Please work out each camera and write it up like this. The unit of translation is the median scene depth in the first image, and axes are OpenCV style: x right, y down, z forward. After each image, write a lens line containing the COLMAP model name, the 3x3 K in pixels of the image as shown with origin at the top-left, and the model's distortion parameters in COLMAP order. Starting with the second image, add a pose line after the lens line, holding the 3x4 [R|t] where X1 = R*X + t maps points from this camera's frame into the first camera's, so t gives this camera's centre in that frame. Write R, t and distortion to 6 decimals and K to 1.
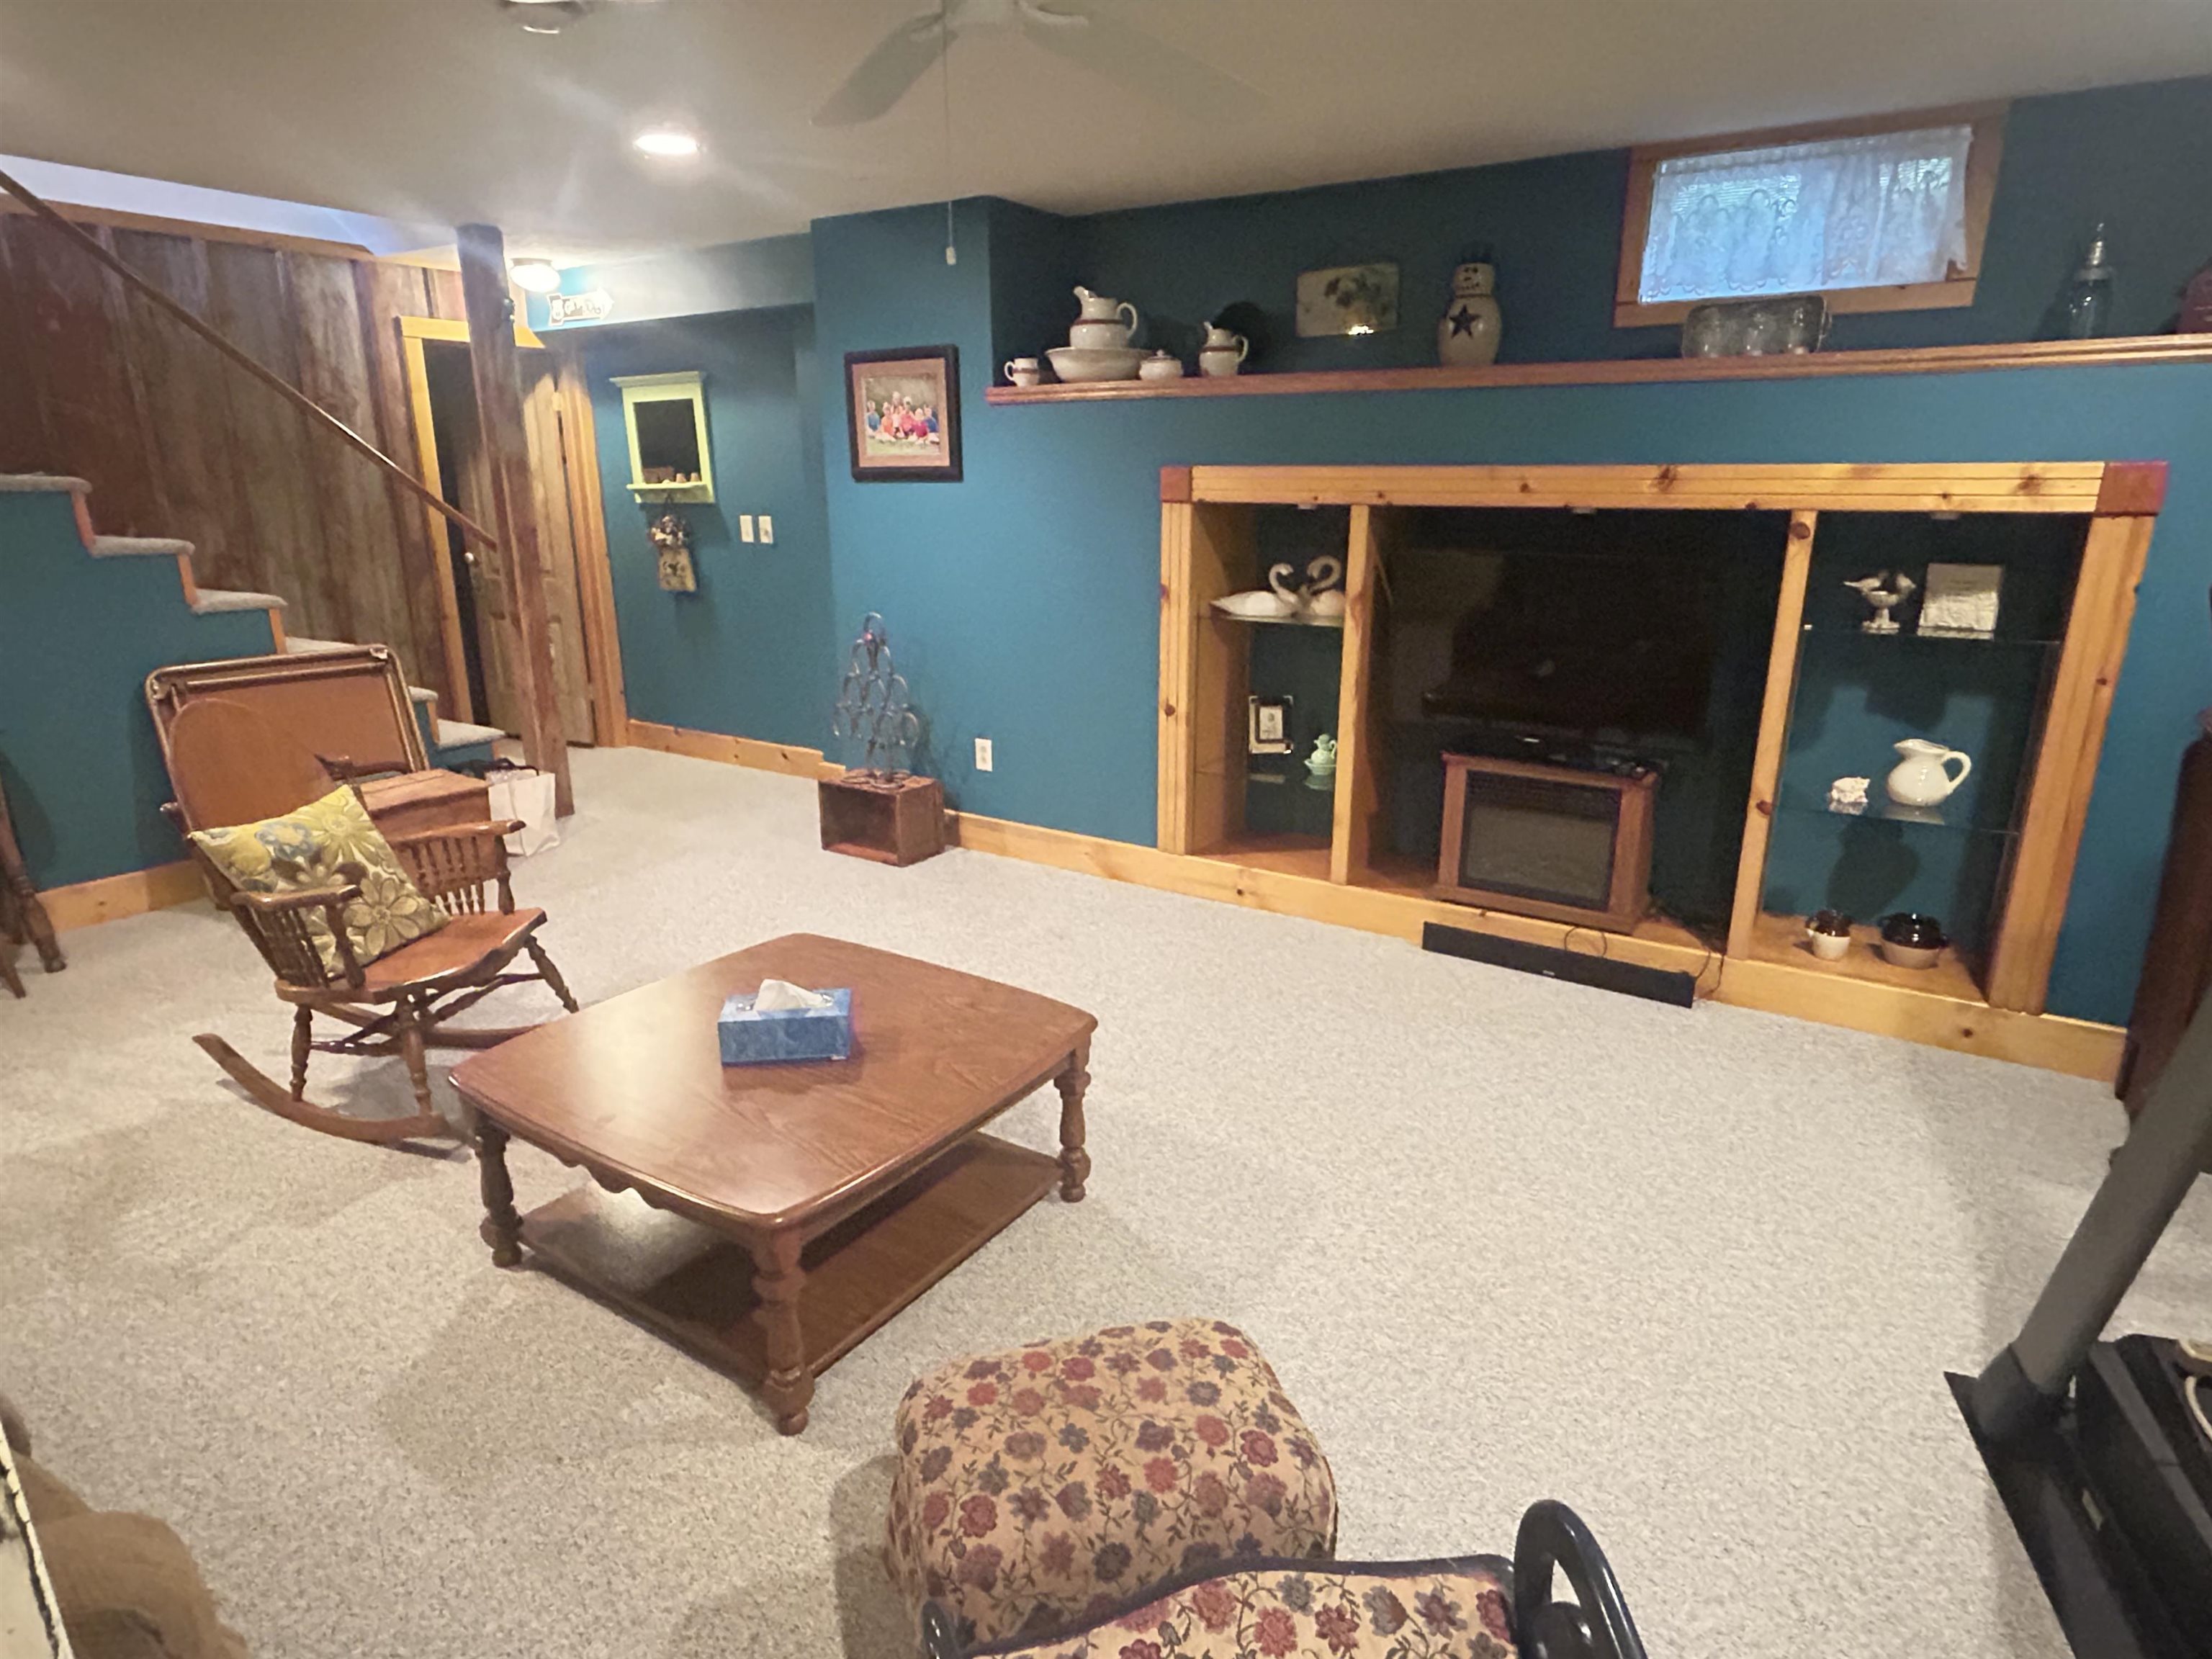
lens RADIAL K [[1209.9, 0, 1106.0], [0, 1209.9, 829.5], [0, 0, 1]] dist [-0.026556, -0.000328]
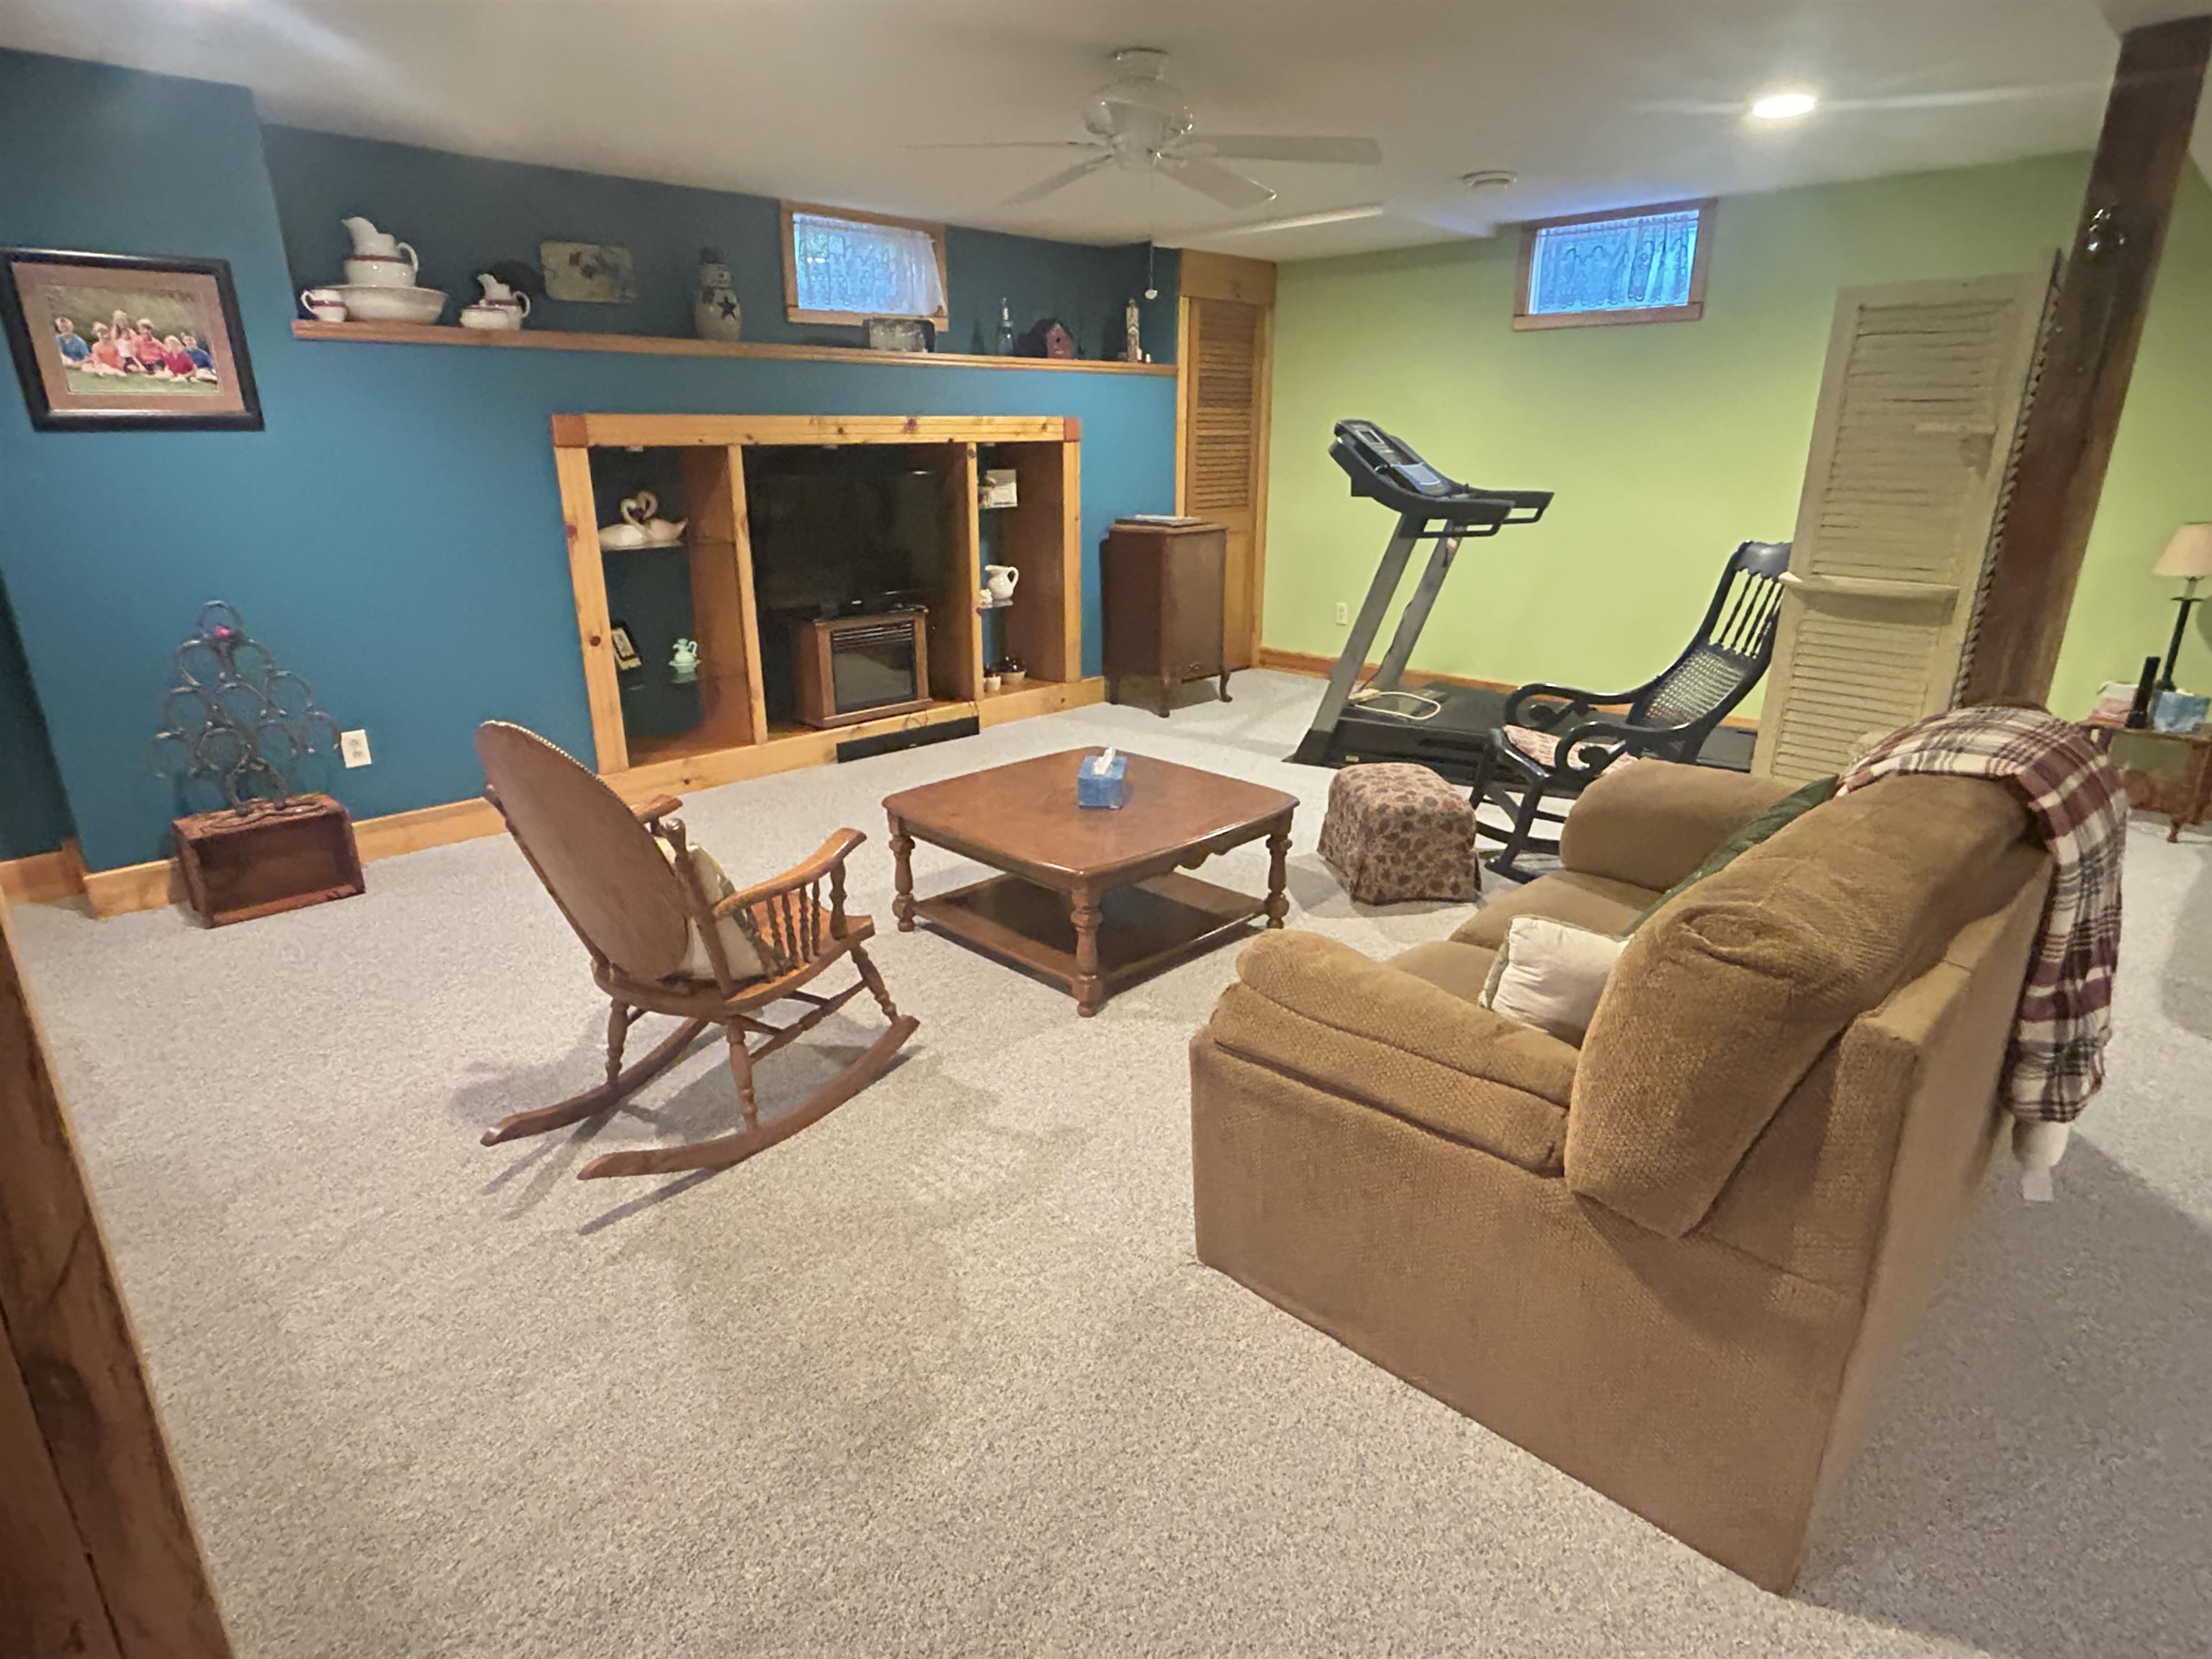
lens RADIAL K [[1177.3, 0, 1106.0], [0, 1177.3, 829.5], [0, 0, 1]] dist [-0.064650, 0.022425]
pose [[0.209259, -0.308795, 0.927823, -0.919646], [0.268720, 0.930460, 0.249066, -0.081980], [-0.940213, 0.197206, 0.277687, 0.332372]]
